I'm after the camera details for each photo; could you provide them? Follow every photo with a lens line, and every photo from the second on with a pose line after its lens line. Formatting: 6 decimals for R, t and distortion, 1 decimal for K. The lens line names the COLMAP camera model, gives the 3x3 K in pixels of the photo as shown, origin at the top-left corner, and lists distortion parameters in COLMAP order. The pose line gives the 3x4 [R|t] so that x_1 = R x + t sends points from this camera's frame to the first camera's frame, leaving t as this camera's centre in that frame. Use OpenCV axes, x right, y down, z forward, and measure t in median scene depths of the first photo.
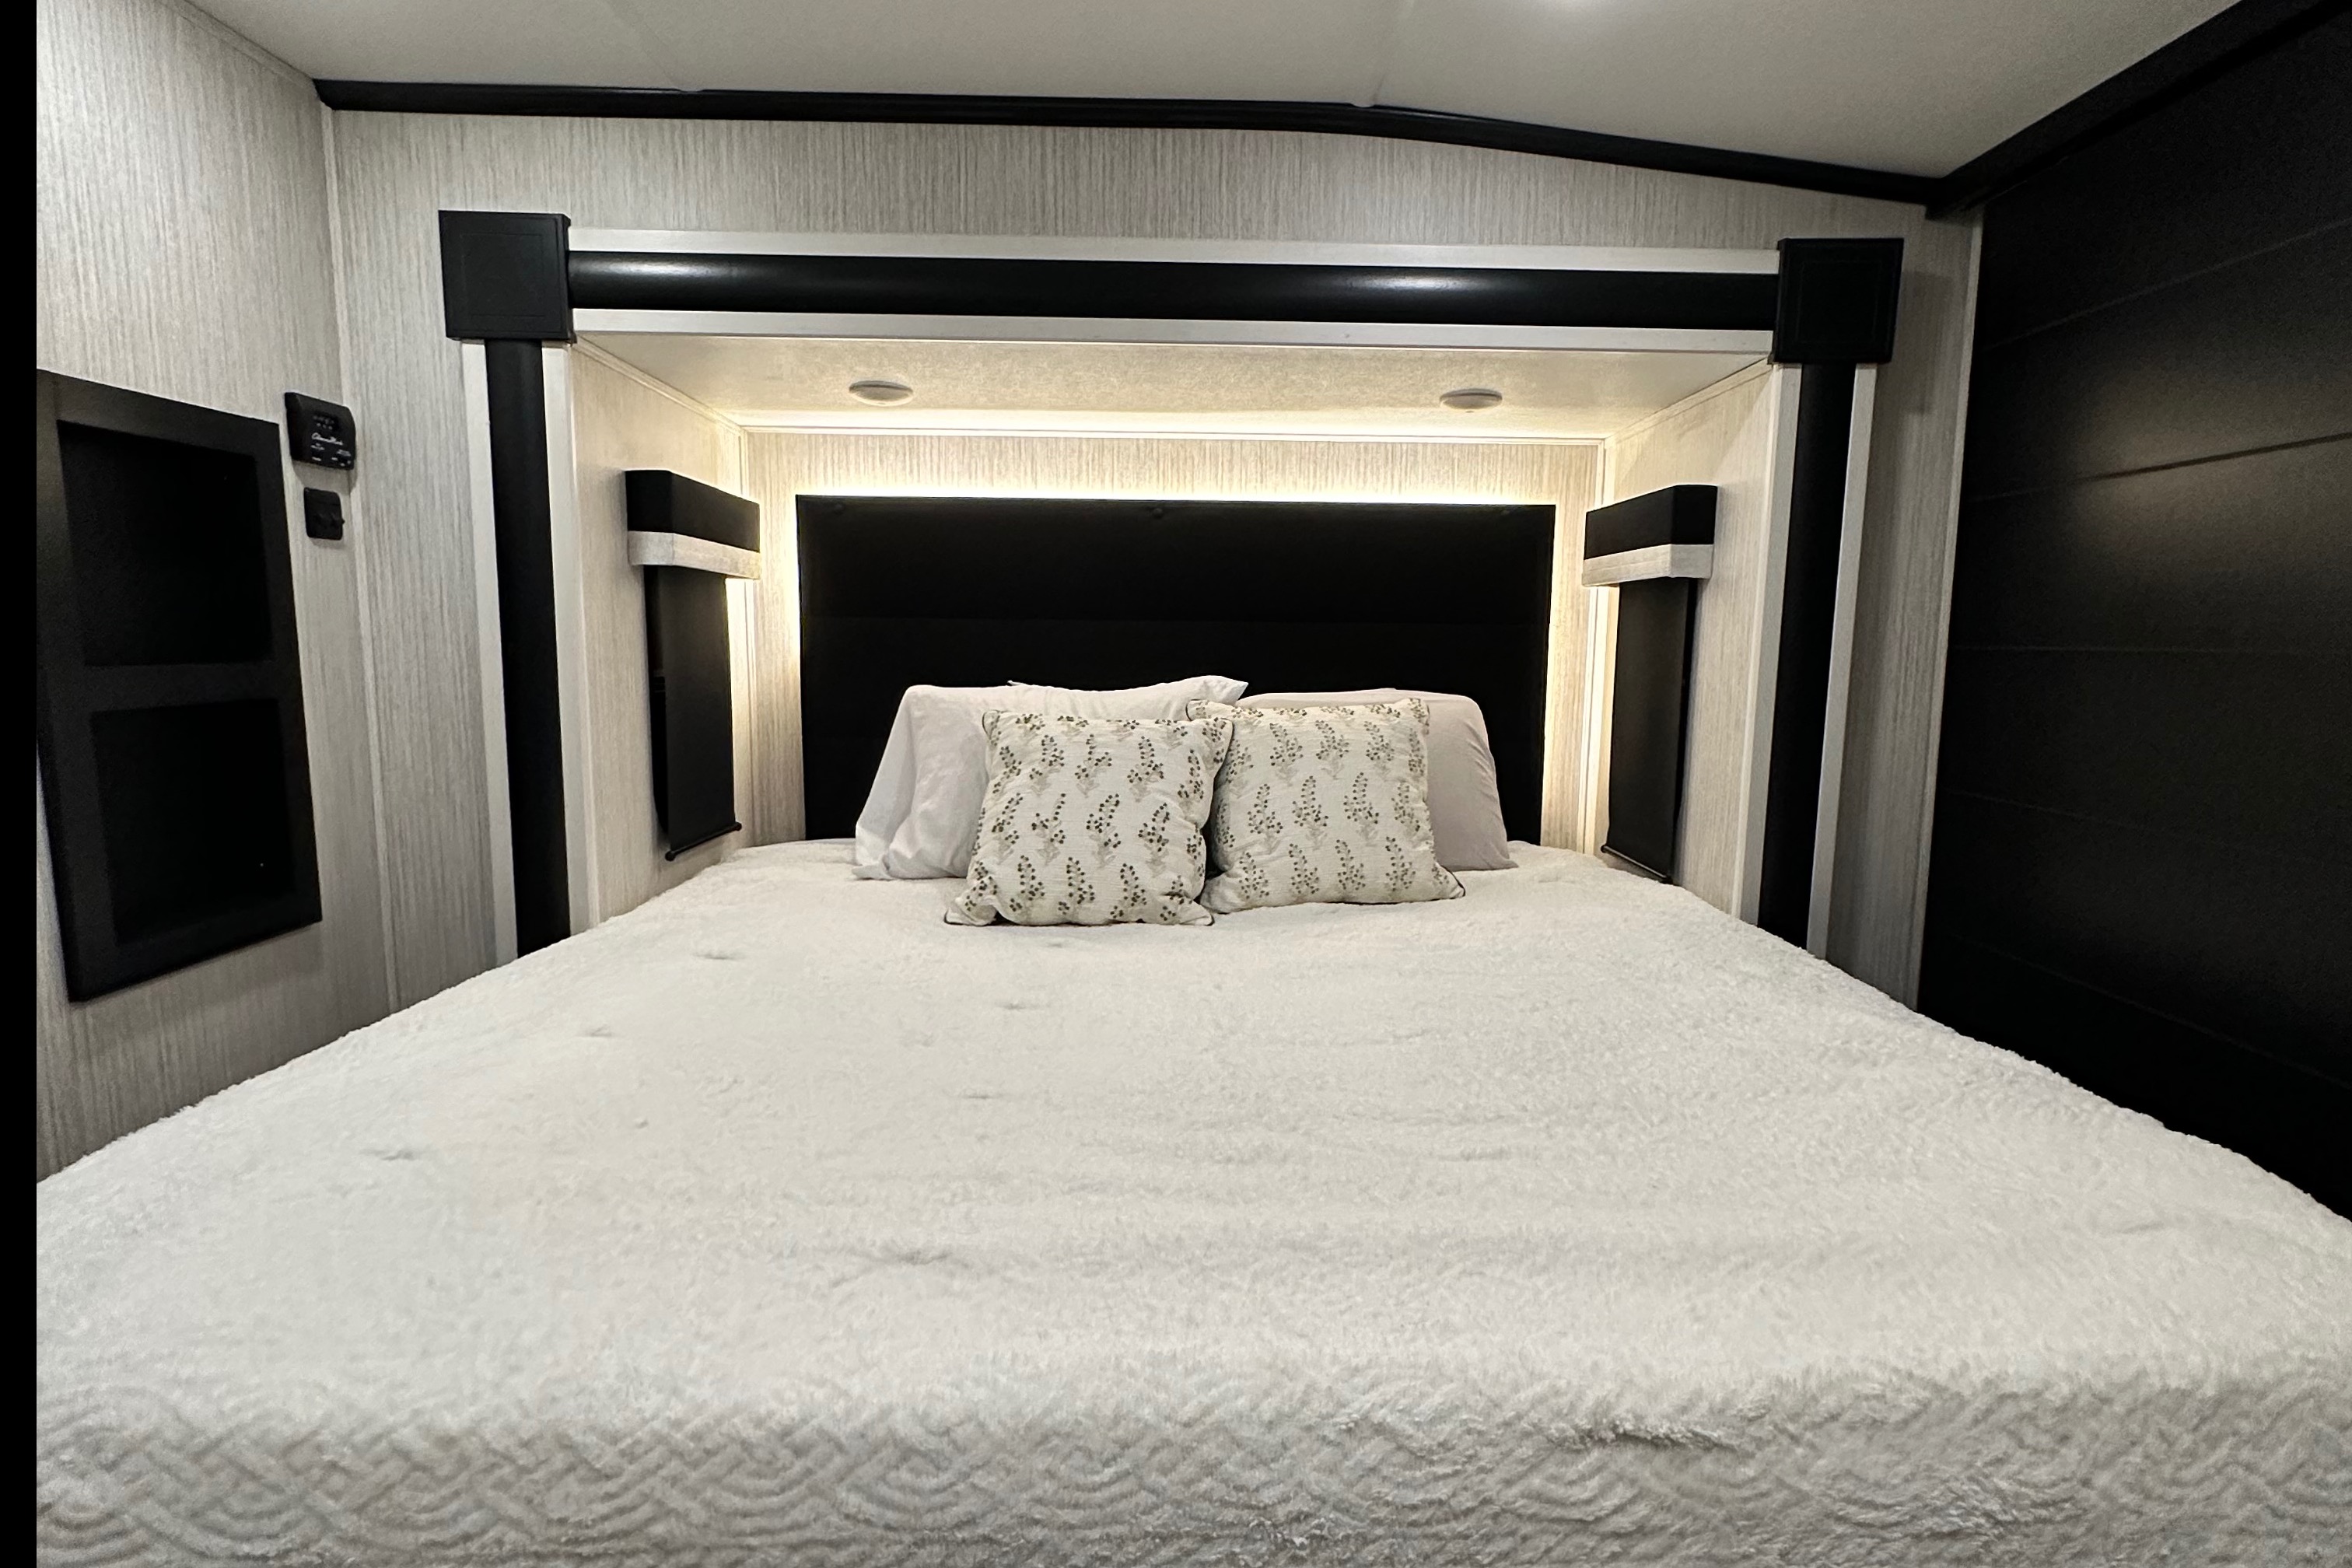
lens RADIAL K [[1247.9, 0, 1176.6], [0, 1247.9, 794.8], [0, 0, 1]] dist [-0.000144, -0.000483]
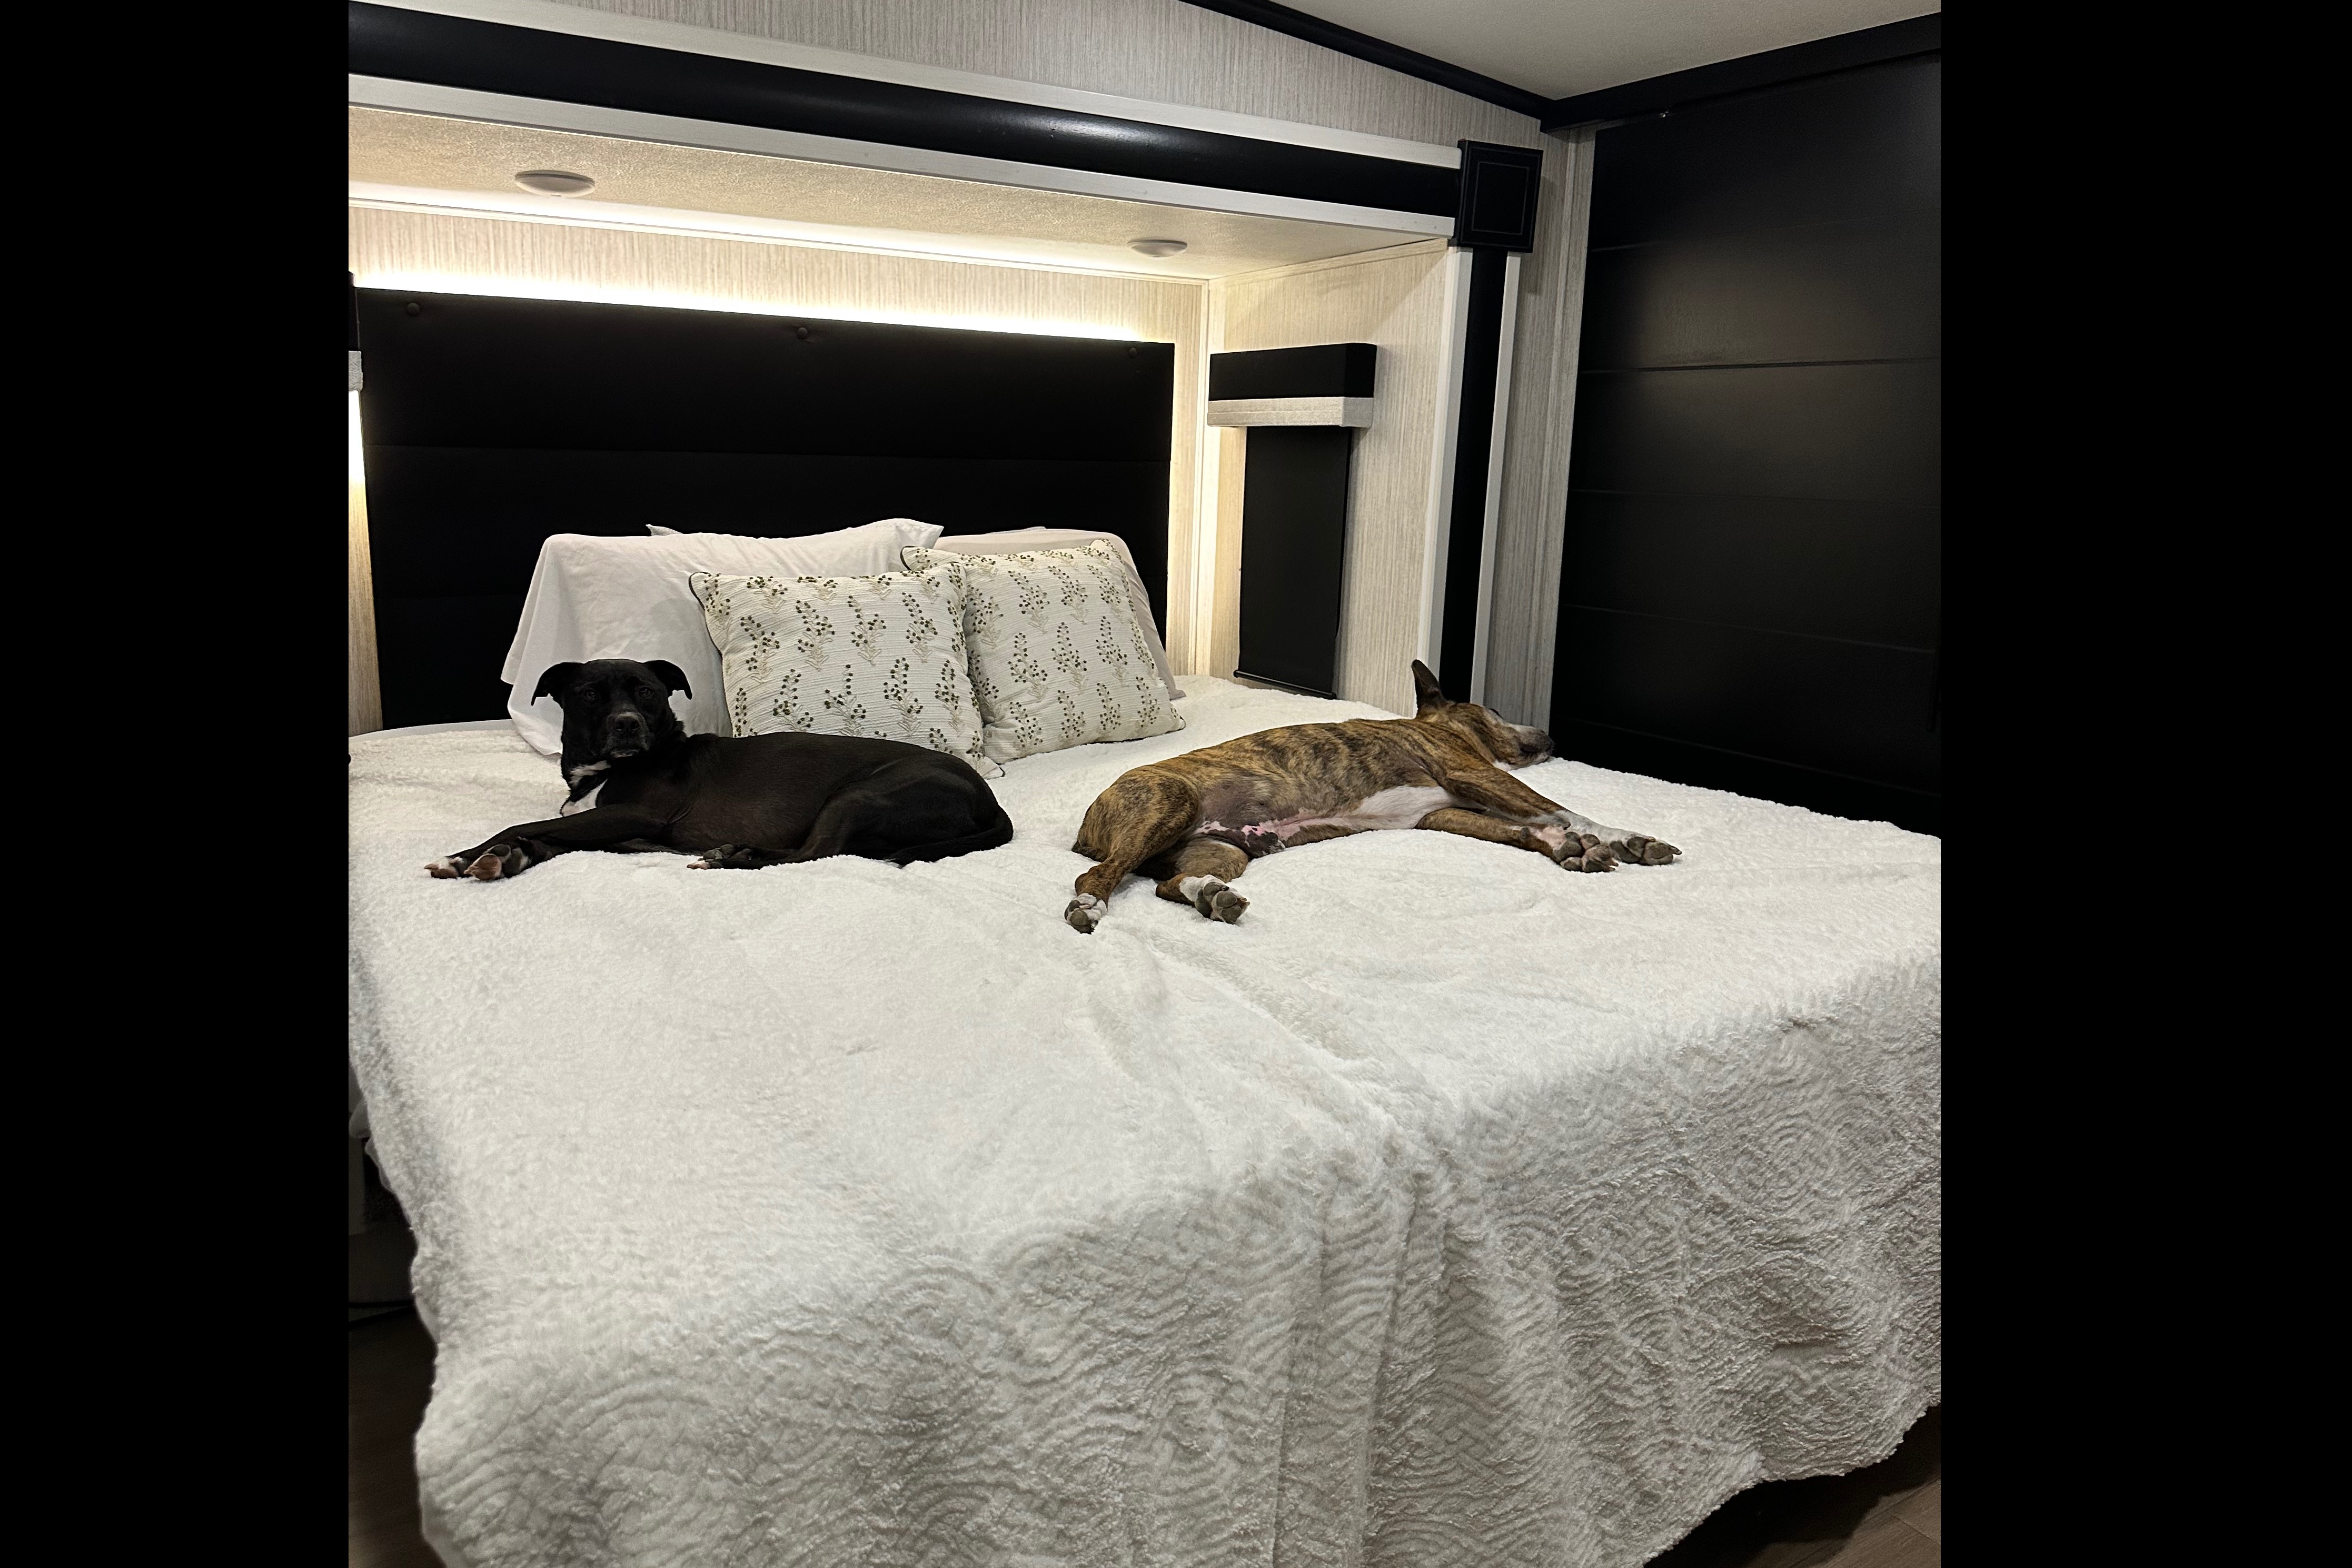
lens RADIAL K [[1462.0, 0, 1108.4], [0, 1462.0, 776.0], [0, 0, 1]] dist [0.002613, 0.000279]
pose [[0.875014, -0.101786, 0.473276, -0.464795], [0.054492, 0.992142, 0.112630, -0.024407], [-0.481021, -0.072763, 0.873684, -0.070260]]
